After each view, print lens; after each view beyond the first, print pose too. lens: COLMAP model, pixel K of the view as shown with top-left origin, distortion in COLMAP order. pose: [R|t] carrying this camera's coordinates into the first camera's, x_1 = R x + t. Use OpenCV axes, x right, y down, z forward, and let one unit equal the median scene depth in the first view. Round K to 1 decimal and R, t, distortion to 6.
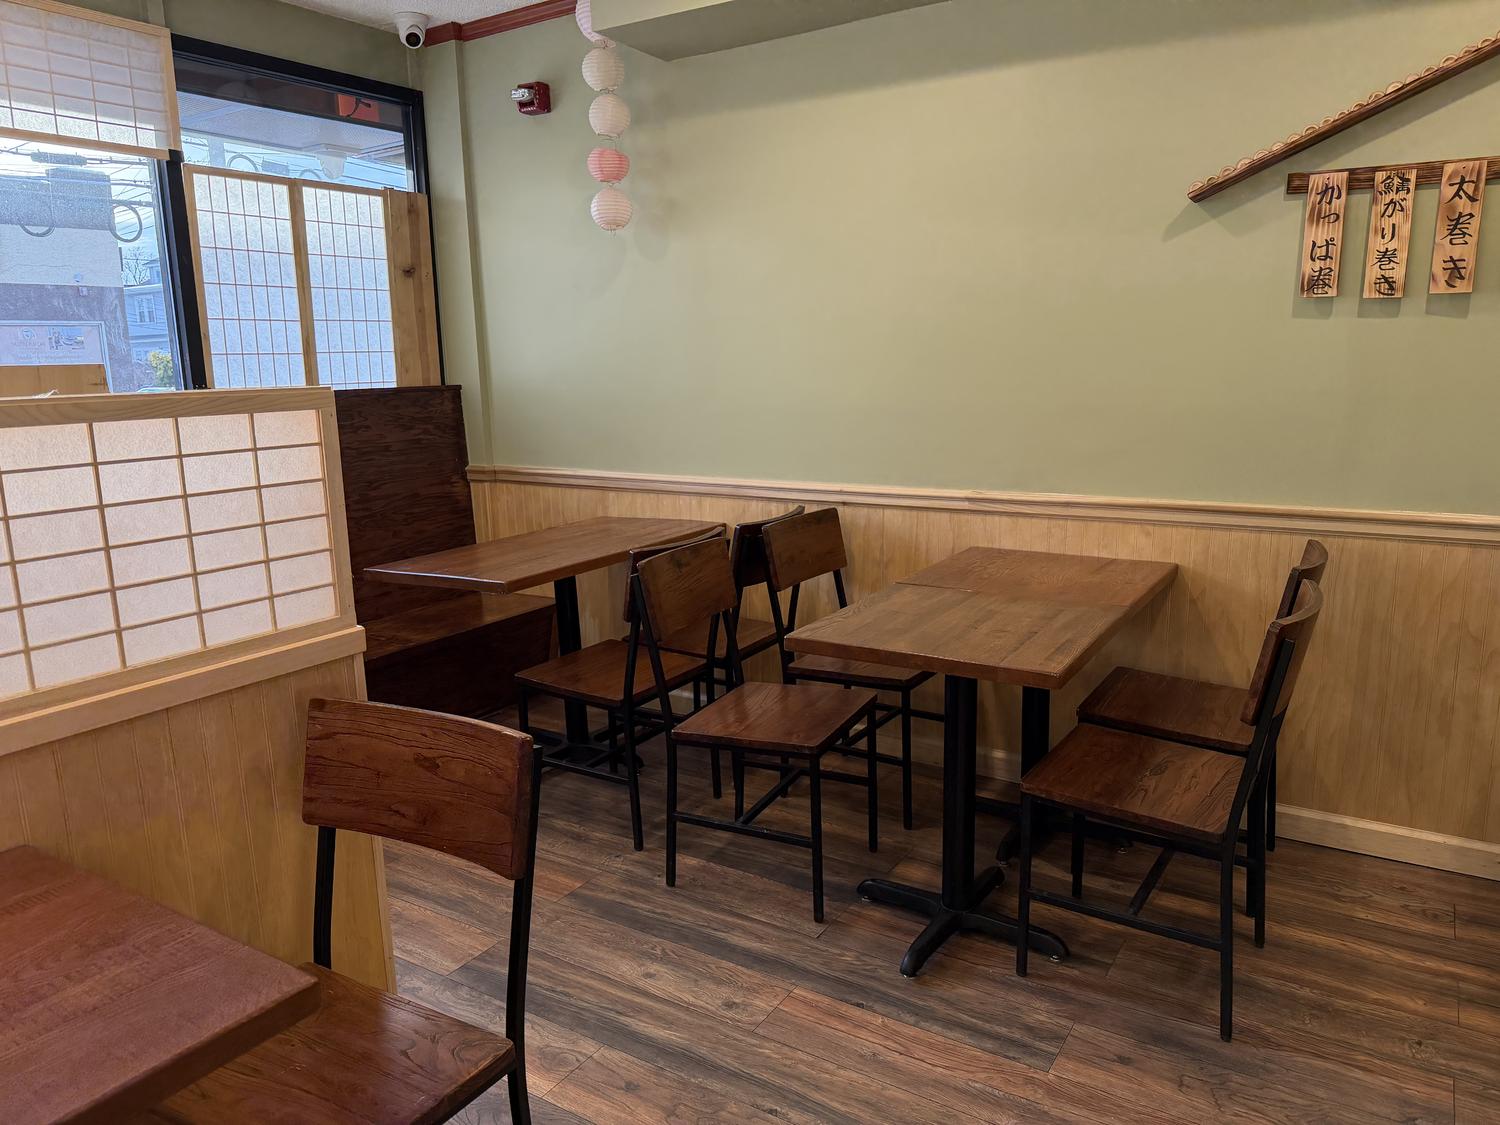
lens RADIAL K [[1063.5, 0, 746.6], [0, 1063.5, 559.3], [0, 0, 1]] dist [-0.004999, 0.000379]
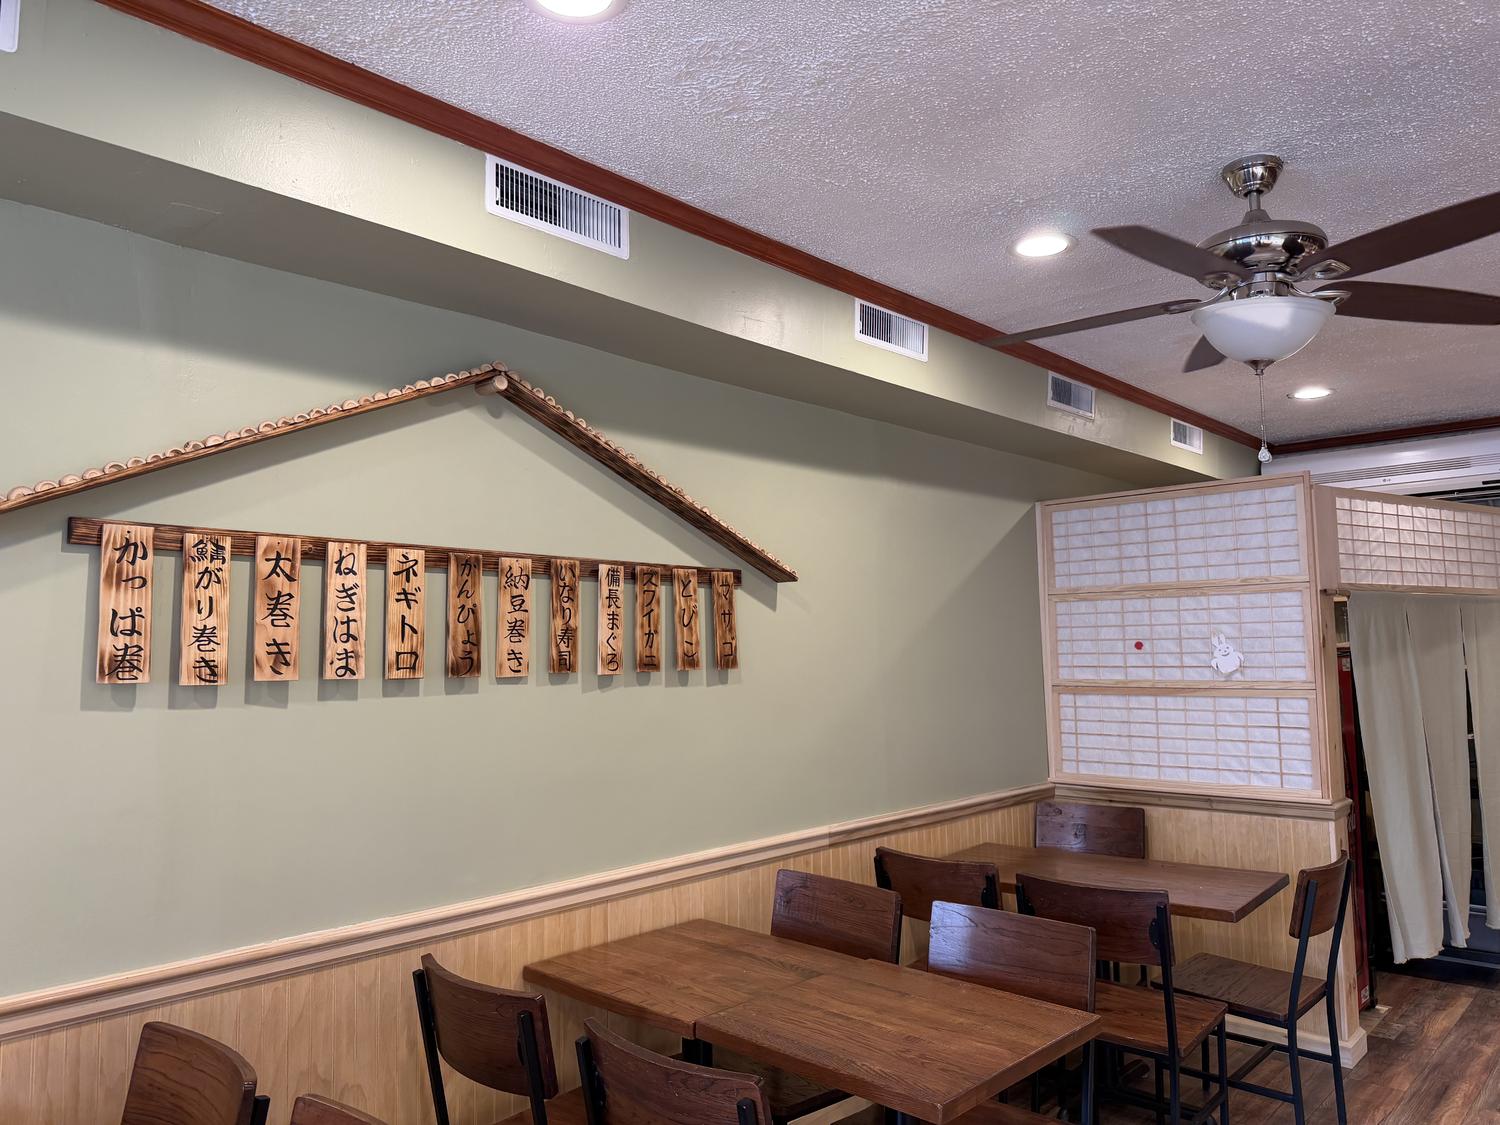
lens RADIAL K [[1063.5, 0, 753.8], [0, 1063.5, 569.0], [0, 0, 1]] dist [-0.004999, 0.000379]
pose [[0.185193, 0.096430, 0.977960, -0.116716], [0.202075, 0.970170, -0.133928, -0.141844], [-0.961701, 0.222423, 0.160182, 0.458569]]
